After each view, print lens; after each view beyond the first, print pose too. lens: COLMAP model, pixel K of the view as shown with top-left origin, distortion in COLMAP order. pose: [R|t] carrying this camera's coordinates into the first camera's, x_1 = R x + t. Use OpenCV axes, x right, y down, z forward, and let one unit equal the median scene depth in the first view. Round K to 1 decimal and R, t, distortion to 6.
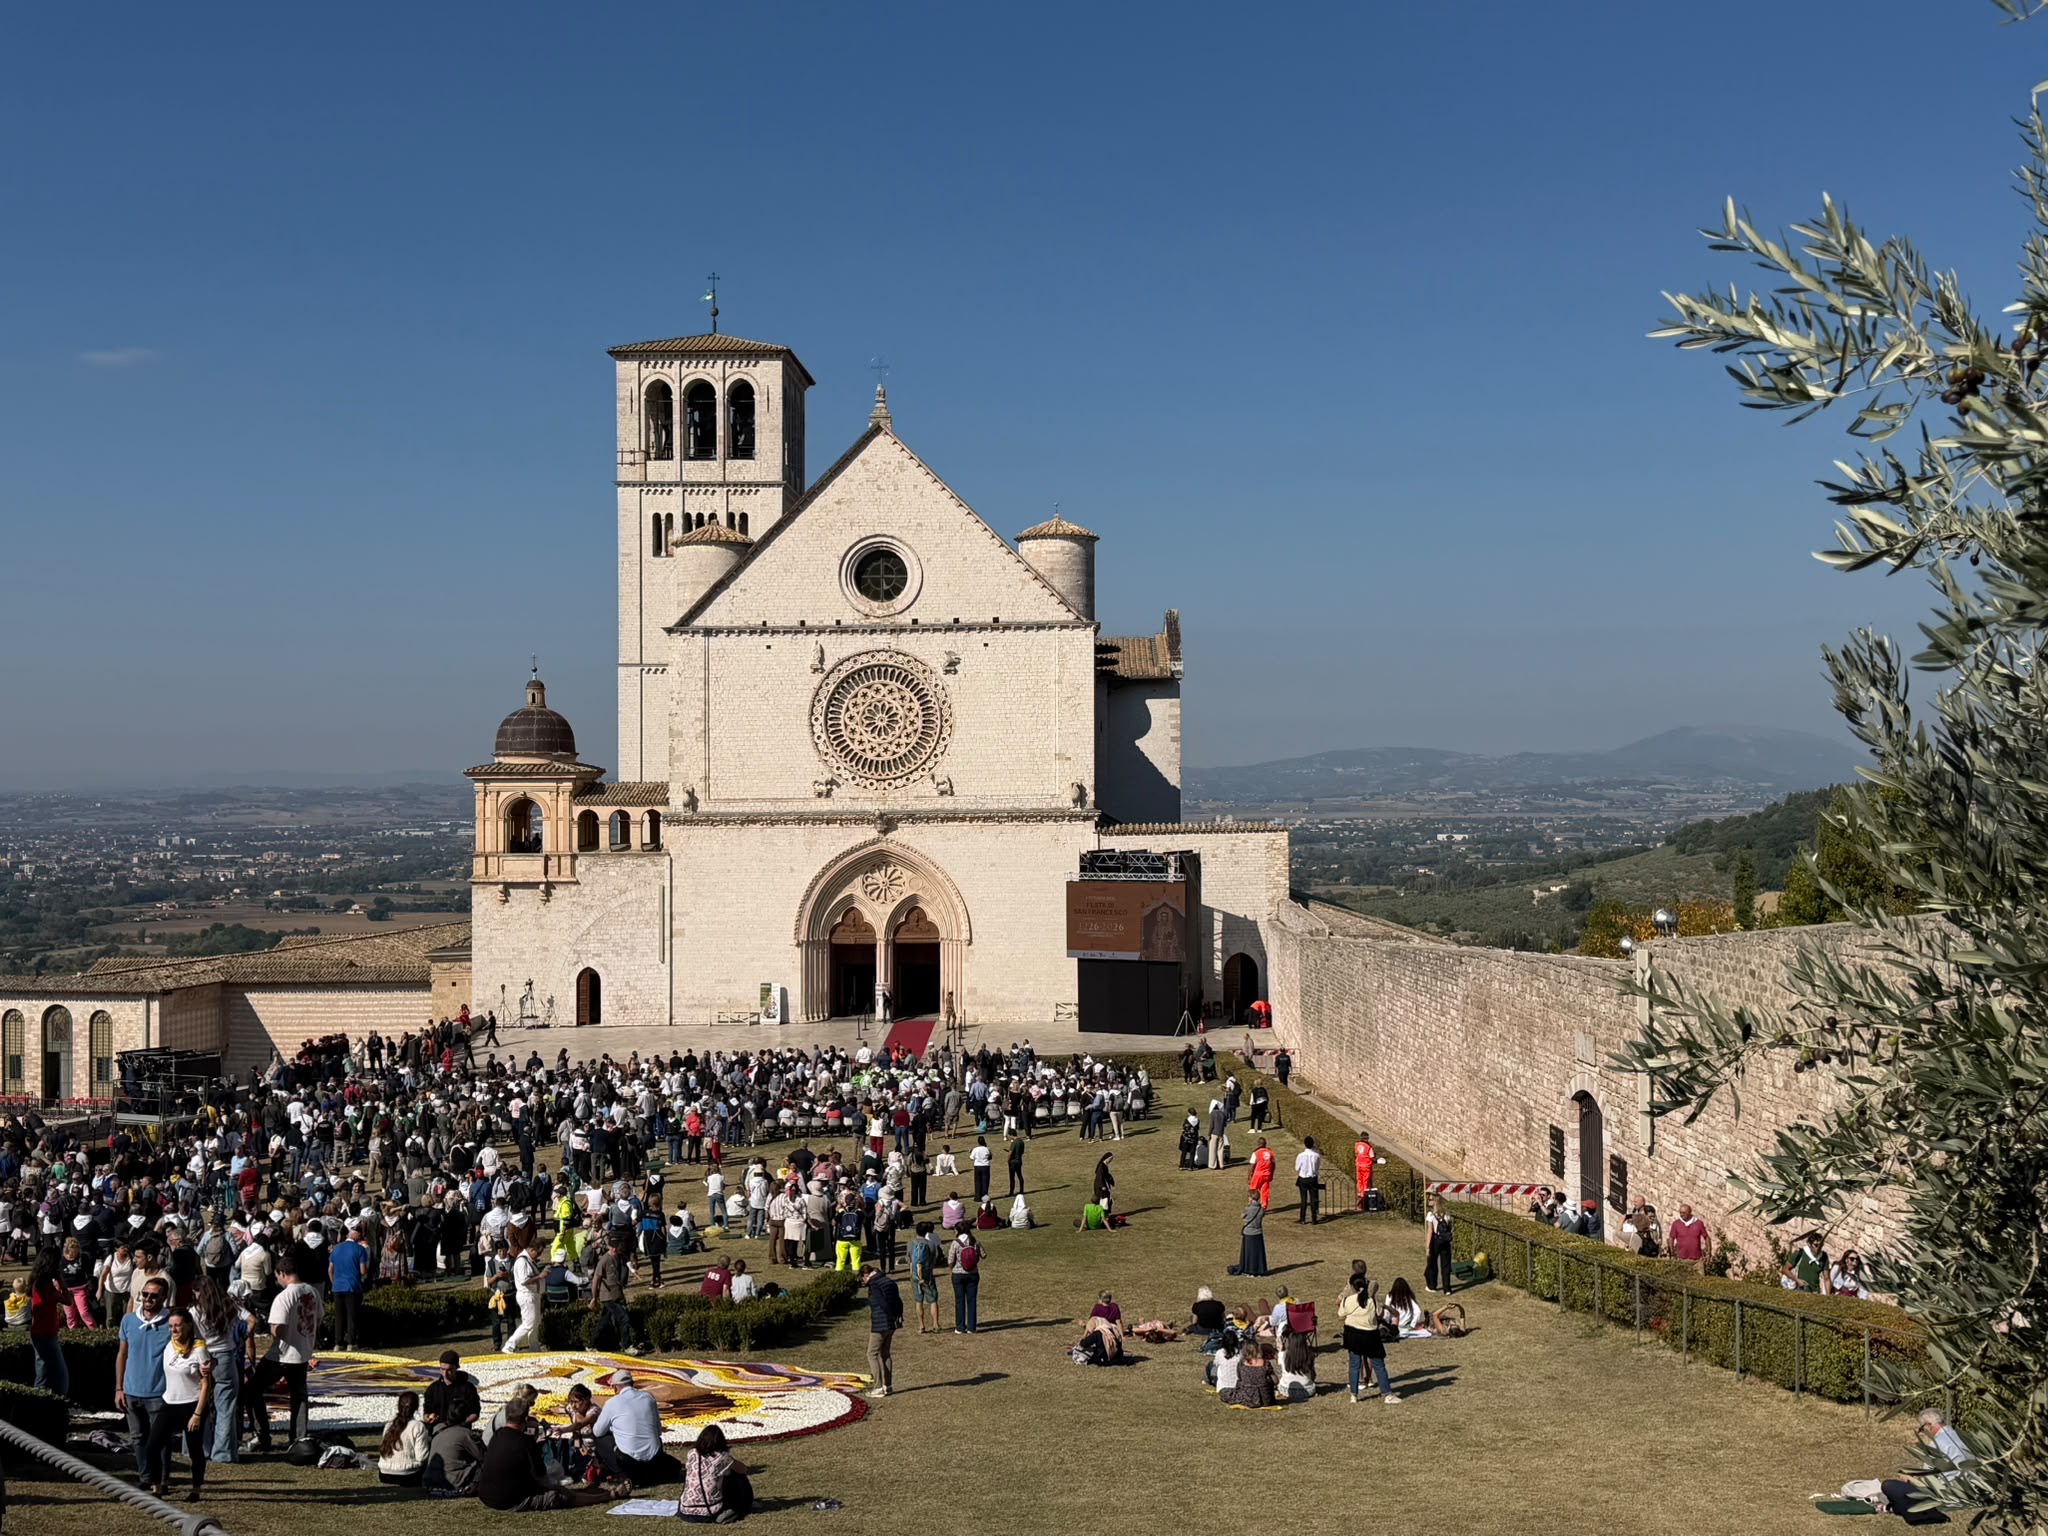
lens RADIAL K [[2254.3, 0, 1011.8], [0, 2254.3, 774.6], [0, 0, 1]] dist [0.190222, -0.429054]
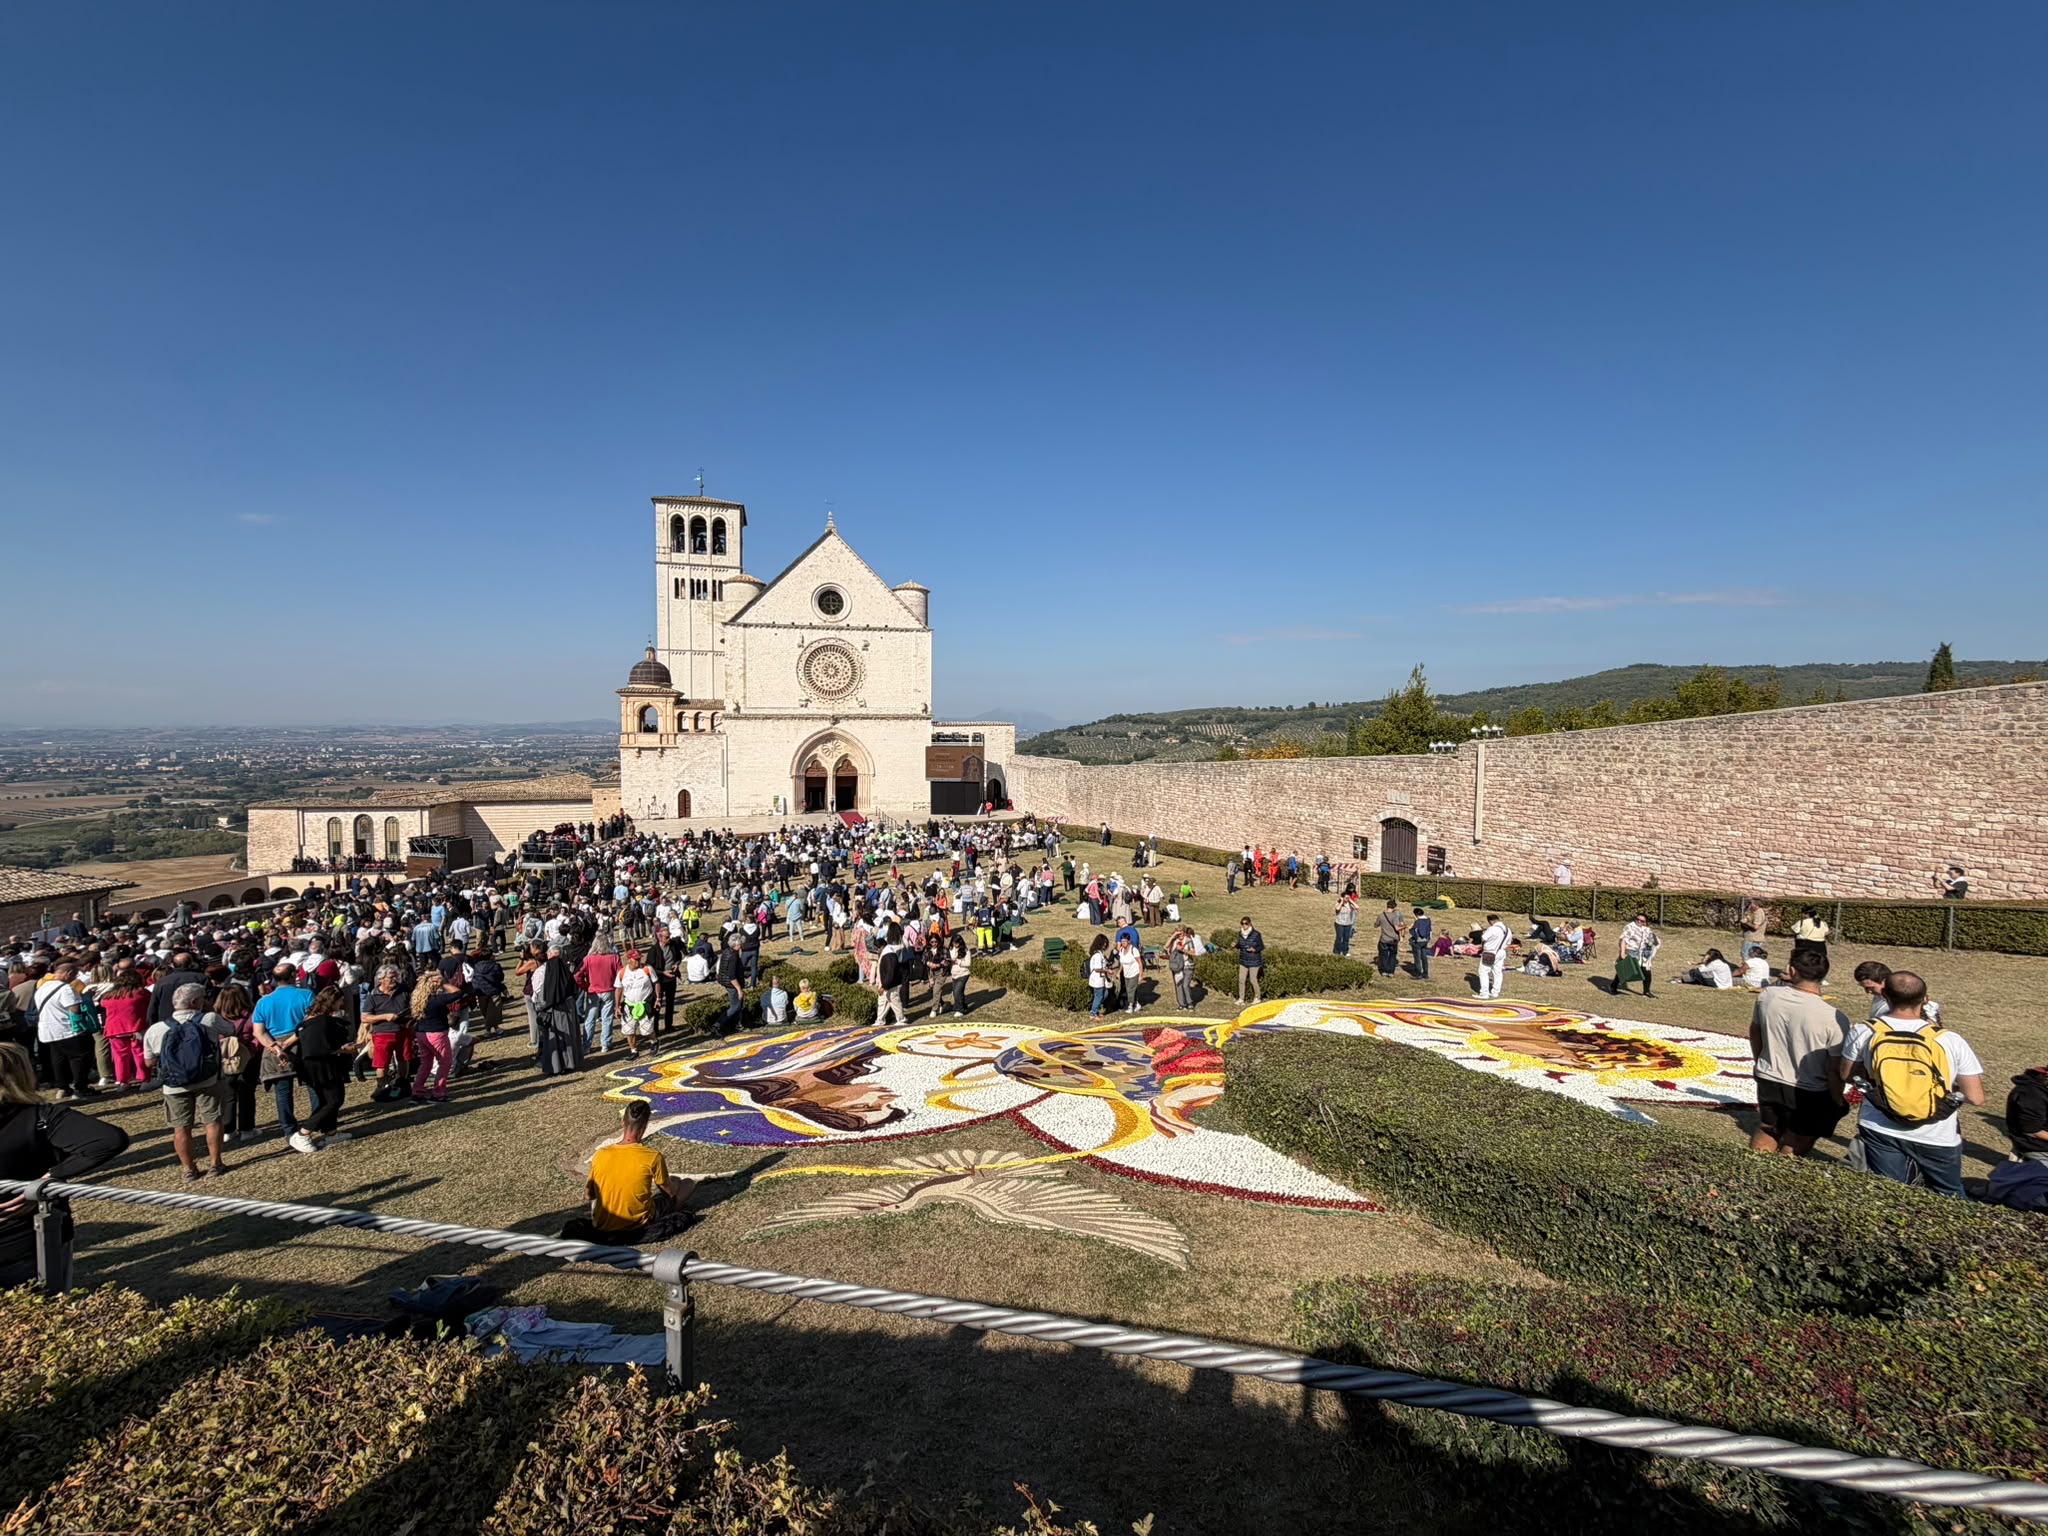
lens RADIAL K [[865.9, 0, 1049.9], [0, 865.9, 769.6], [0, 0, 1]] dist [0.000587, 0.000508]
pose [[0.940540, -0.007776, 0.339593, -0.139734], [-0.009590, 0.998732, 0.049431, 0.025477], [-0.339547, -0.049749, 0.939273, 0.159366]]
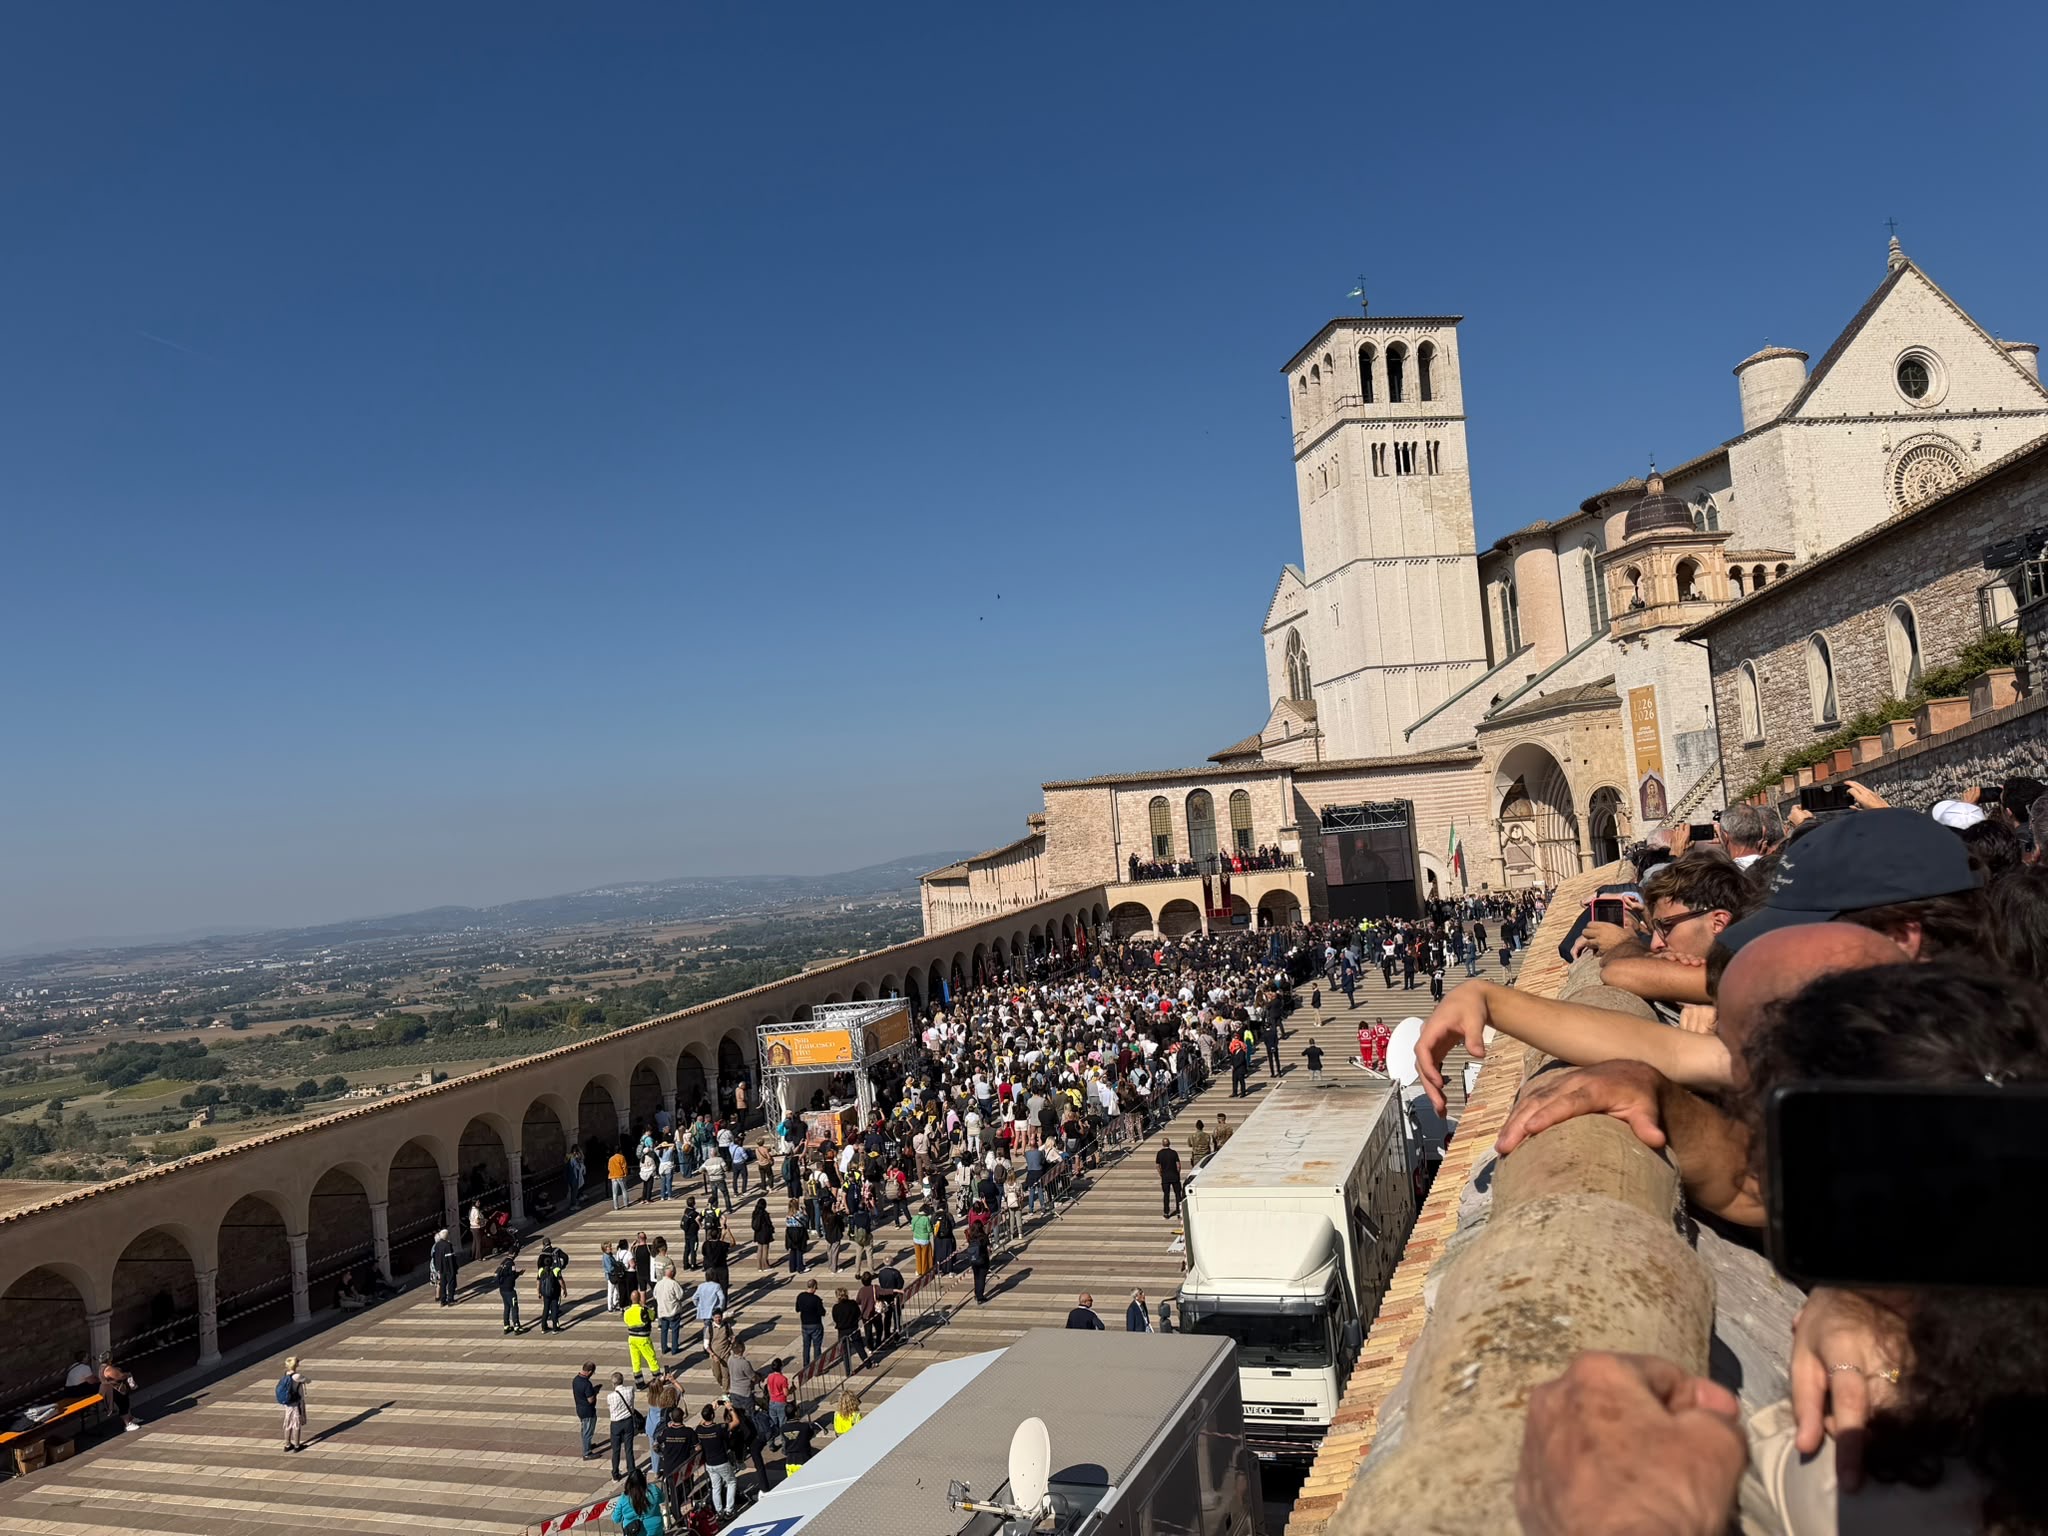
lens RADIAL K [[1526.6, 0, 1021.1], [0, 1526.6, 760.3], [0, 0, 1]] dist [0.157373, -0.284433]
pose [[0.968134, -0.059867, 0.243171, -0.767715], [0.079510, 0.994247, -0.071774, 0.148985], [-0.237475, 0.088822, 0.967324, 0.280478]]
